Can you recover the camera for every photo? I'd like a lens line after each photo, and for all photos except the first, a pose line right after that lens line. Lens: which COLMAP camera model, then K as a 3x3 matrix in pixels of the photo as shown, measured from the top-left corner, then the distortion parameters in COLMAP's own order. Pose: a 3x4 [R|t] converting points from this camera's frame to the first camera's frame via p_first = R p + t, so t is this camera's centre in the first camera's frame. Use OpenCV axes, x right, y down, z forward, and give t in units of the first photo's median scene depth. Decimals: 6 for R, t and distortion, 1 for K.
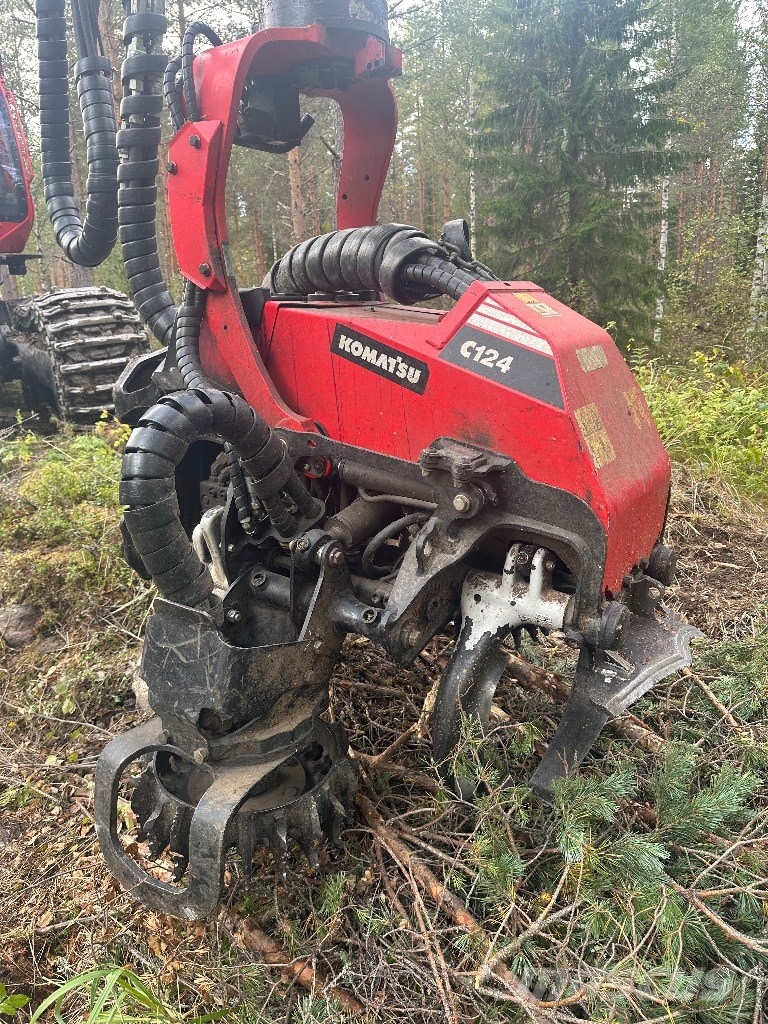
lens RADIAL K [[696.9, 0, 384.0], [0, 696.9, 512.0], [0, 0, 1]] dist [0.002008, -0.001263]
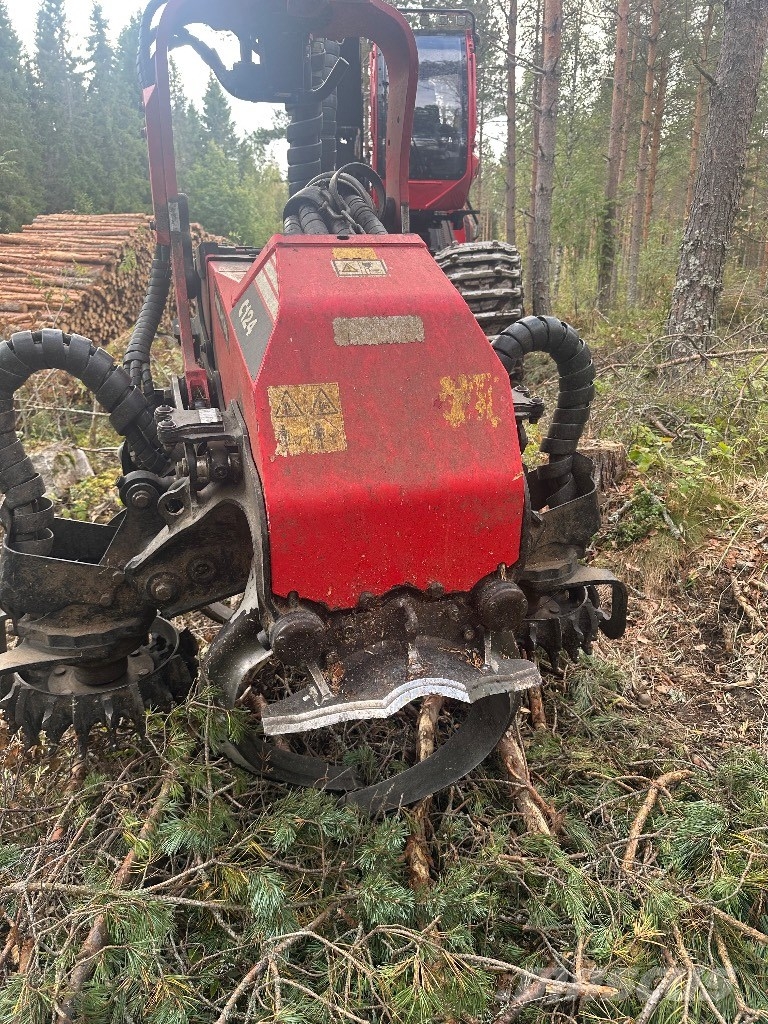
lens RADIAL K [[726.8, 0, 384.0], [0, 726.8, 512.0], [0, 0, 1]] dist [-0.007365, -0.003366]
pose [[0.787989, 0.210981, -0.578412, 0.171384], [-0.184364, 0.977203, 0.105280, -0.019784], [0.587438, 0.023679, 0.808922, 0.061796]]
